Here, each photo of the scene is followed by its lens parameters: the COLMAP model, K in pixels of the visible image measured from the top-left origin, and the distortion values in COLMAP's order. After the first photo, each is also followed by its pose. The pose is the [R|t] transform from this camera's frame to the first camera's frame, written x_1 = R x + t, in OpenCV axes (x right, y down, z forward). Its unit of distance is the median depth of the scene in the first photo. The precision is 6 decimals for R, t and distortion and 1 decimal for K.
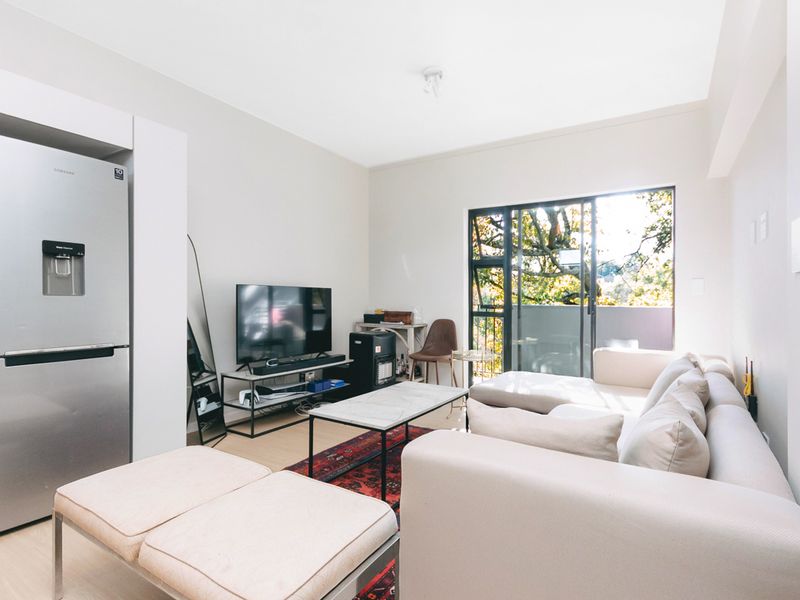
lens RADIAL K [[419.4, 0, 396.7], [0, 419.4, 303.1], [0, 0, 1]] dist [-0.000816, 0.000476]
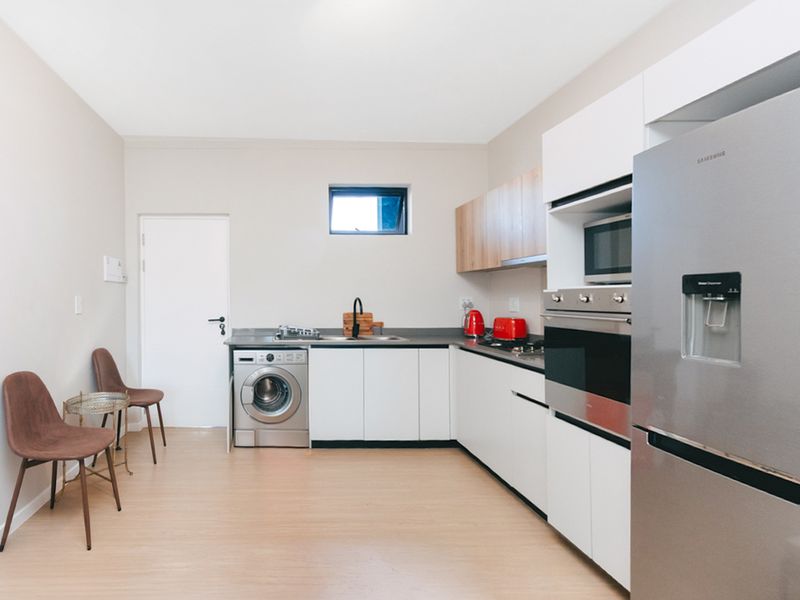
lens RADIAL K [[415.2, 0, 294.0], [0, 415.2, 301.9], [0, 0, 1]] dist [-0.000929, -0.000013]
pose [[-0.824406, -0.000773, -0.565998, 0.021744], [-0.010828, 0.999838, 0.014406, -0.050233], [0.565895, 0.018005, -0.824280, 0.543655]]
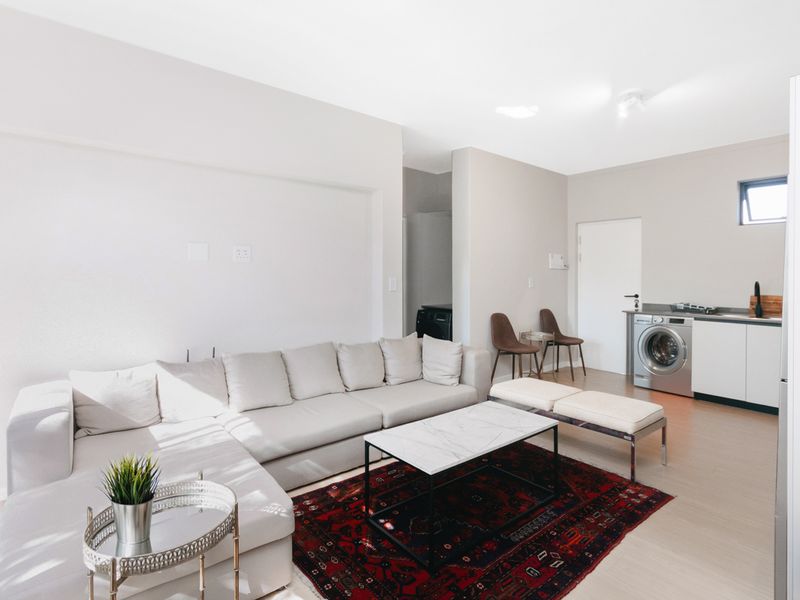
lens RADIAL K [[419.5, 0, 399.7], [0, 419.5, 297.4], [0, 0, 1]] dist [0.010297, 0.001118]
pose [[-0.955370, -0.030439, 0.293840, -0.065267], [-0.012522, 0.997956, 0.062666, -0.061656], [-0.295147, 0.056190, -0.953798, 1.097629]]
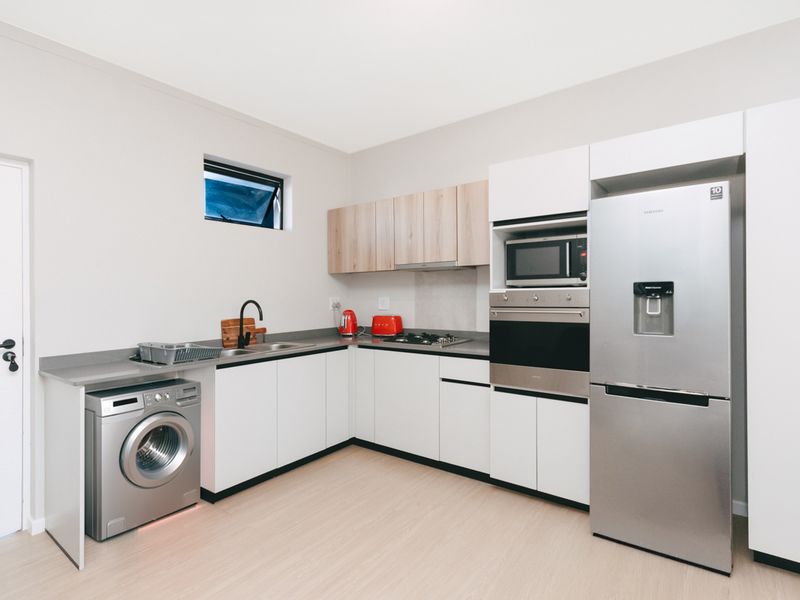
lens RADIAL K [[419.5, 0, 399.7], [0, 419.5, 297.4], [0, 0, 1]] dist [0.010297, 0.001118]
pose [[-0.079970, 0.002947, -0.996793, 0.124352], [0.005290, 0.999983, 0.002532, -0.053829], [0.996783, -0.005070, -0.079984, 0.223203]]
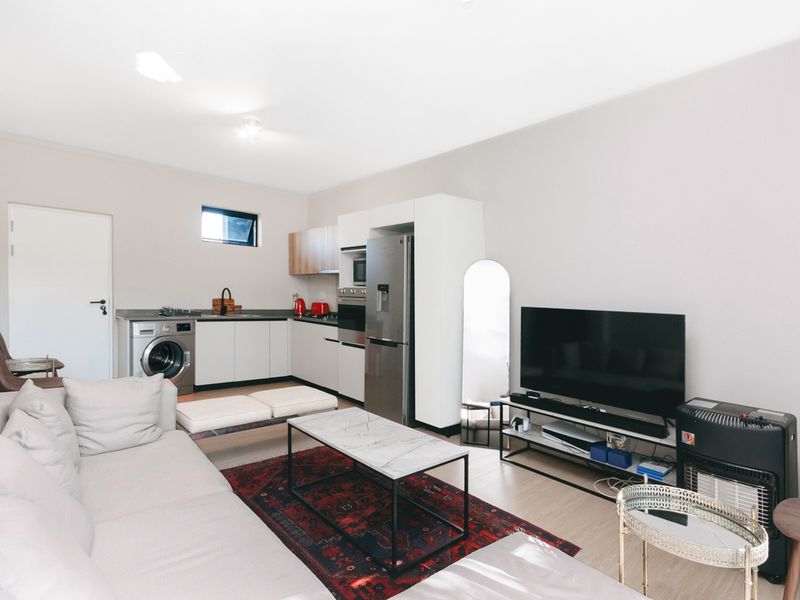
lens RADIAL K [[415.6, 0, 400.7], [0, 415.6, 319.4], [0, 0, 1]] dist [0.018405, 0.000422]
pose [[-0.268262, 0.039722, -0.962527, 0.497642], [-0.041941, 0.997721, 0.052864, -0.041887], [0.962433, 0.054551, -0.265984, 0.754302]]
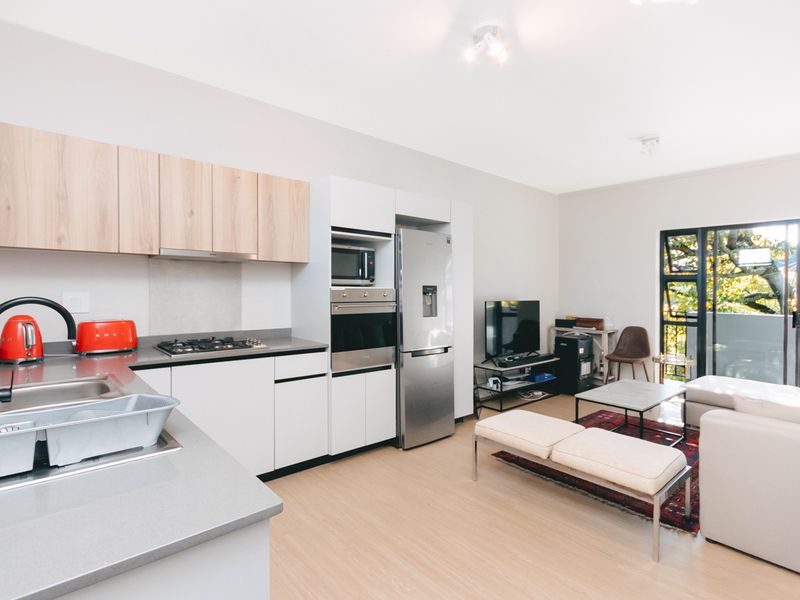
lens RADIAL K [[419.5, 0, 399.7], [0, 419.5, 297.4], [0, 0, 1]] dist [0.010297, 0.001118]
pose [[0.960195, 0.006969, -0.279243, -0.202810], [-0.004815, 0.999953, 0.008399, -0.052359], [0.279288, -0.006720, 0.960184, -0.320149]]
